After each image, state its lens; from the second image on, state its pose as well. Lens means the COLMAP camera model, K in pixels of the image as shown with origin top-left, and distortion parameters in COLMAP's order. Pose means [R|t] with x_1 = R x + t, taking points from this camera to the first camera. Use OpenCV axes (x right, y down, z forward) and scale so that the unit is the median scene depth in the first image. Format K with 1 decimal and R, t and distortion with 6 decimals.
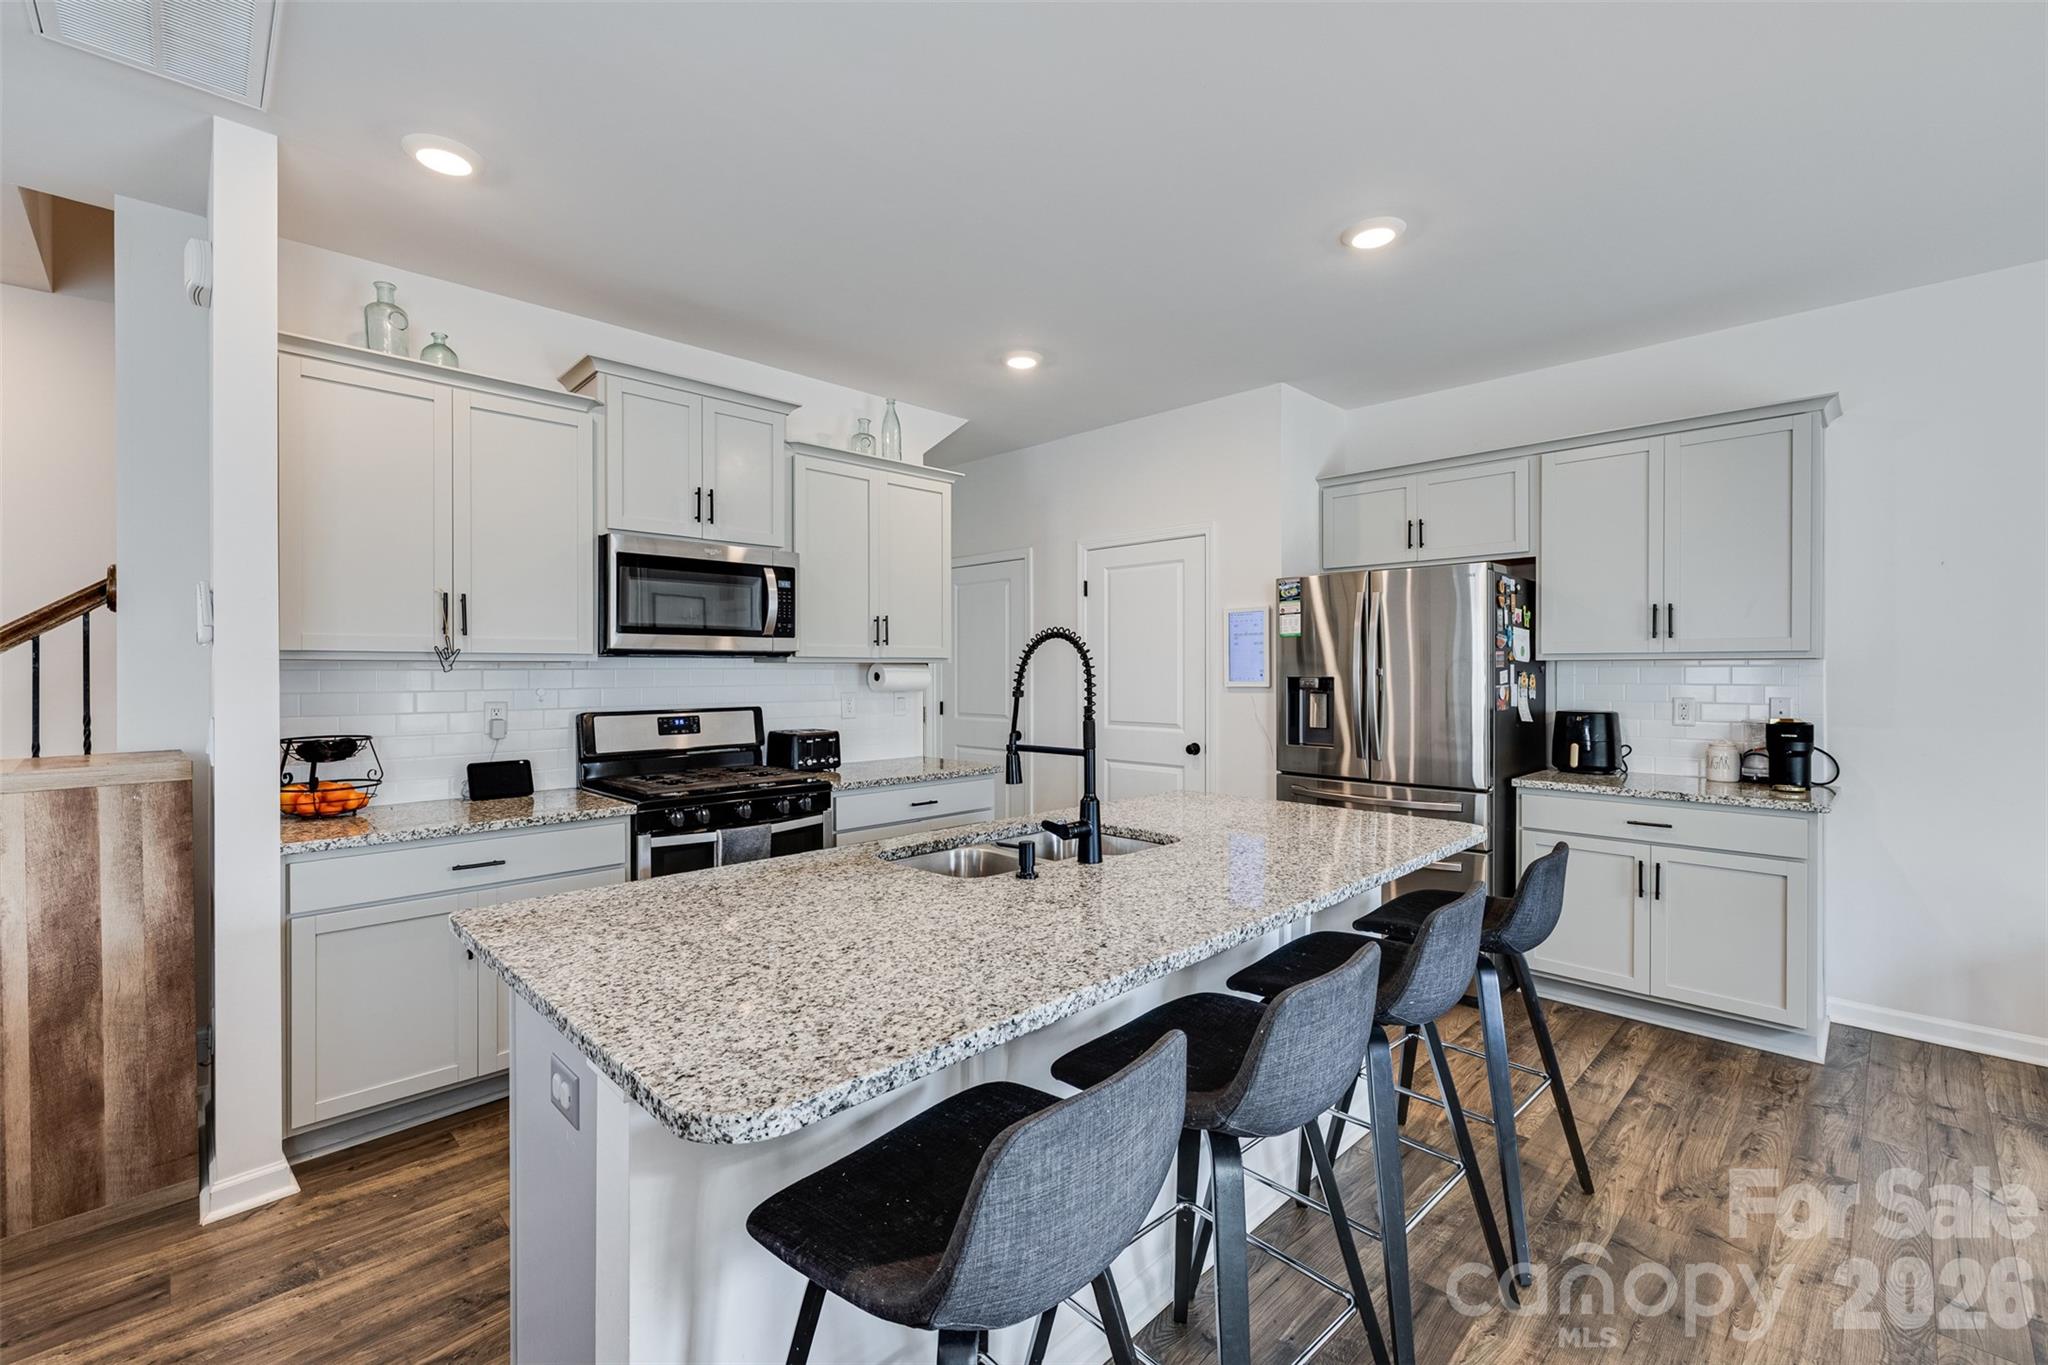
lens RADIAL K [[867.6, 0, 1023.9], [0, 867.6, 672.1], [0, 0, 1]] dist [0.001617, -0.000153]
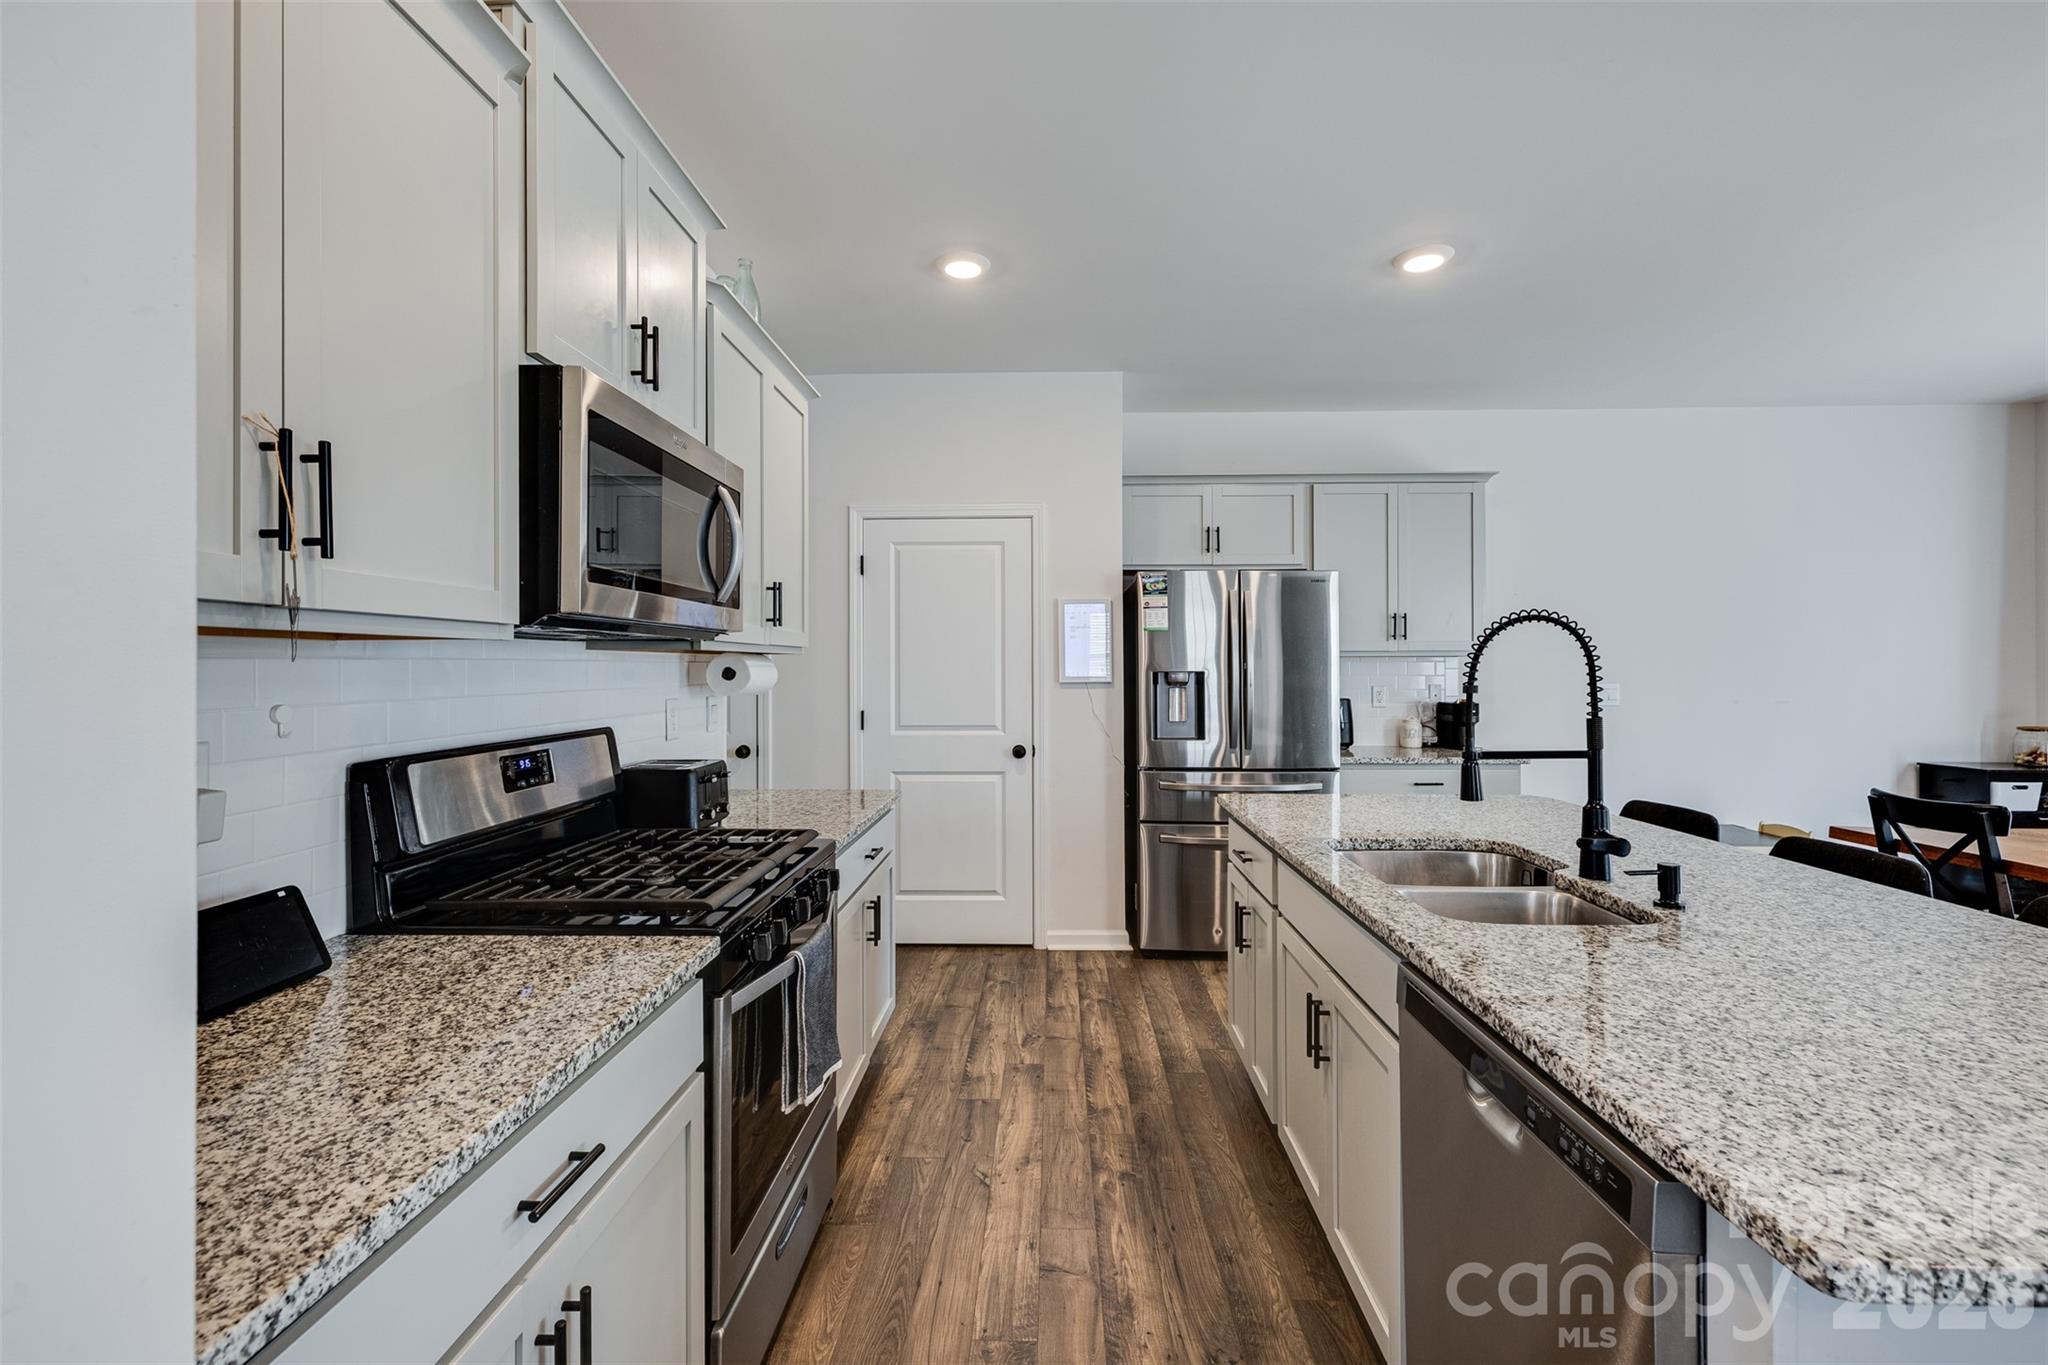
lens RADIAL K [[867.6, 0, 1026.5], [0, 867.6, 667.4], [0, 0, 1]] dist [0.001617, -0.000153]
pose [[0.723142, -0.000712, 0.690699, -0.614169], [0.002787, 0.999994, -0.001888, 0.003119], [-0.690693, 0.003290, 0.723140, 0.491541]]
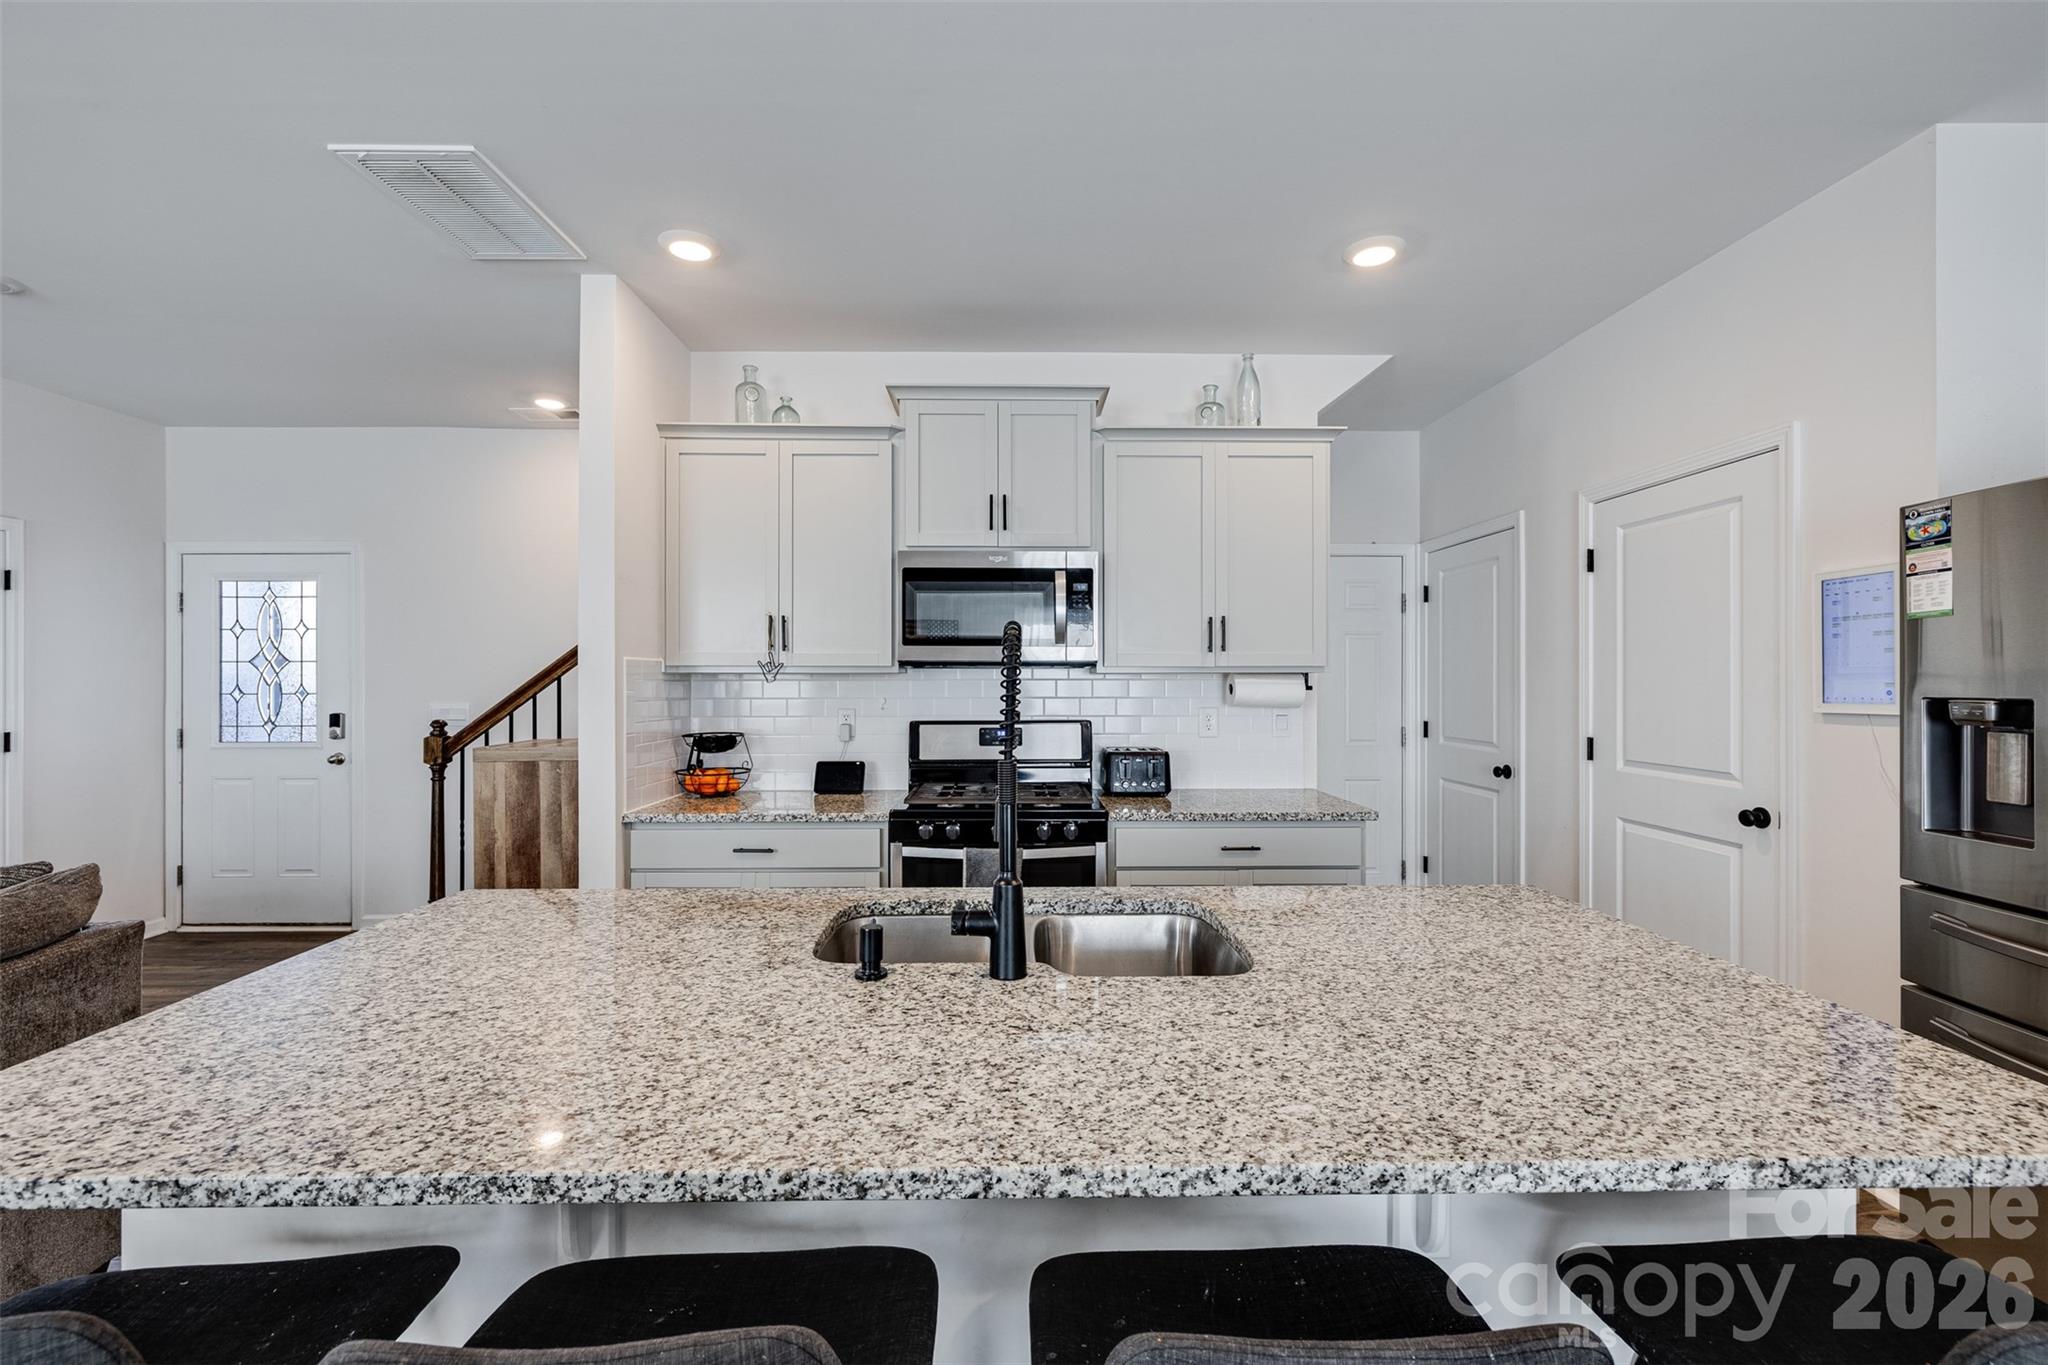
lens RADIAL K [[867.6, 0, 1020.1], [0, 867.6, 675.9], [0, 0, 1]] dist [0.001617, -0.000153]
pose [[0.723909, -0.001320, -0.689894, 0.347152], [-0.002860, 0.999984, -0.004915, -0.003952], [0.689889, 0.005531, 0.723894, 0.339786]]
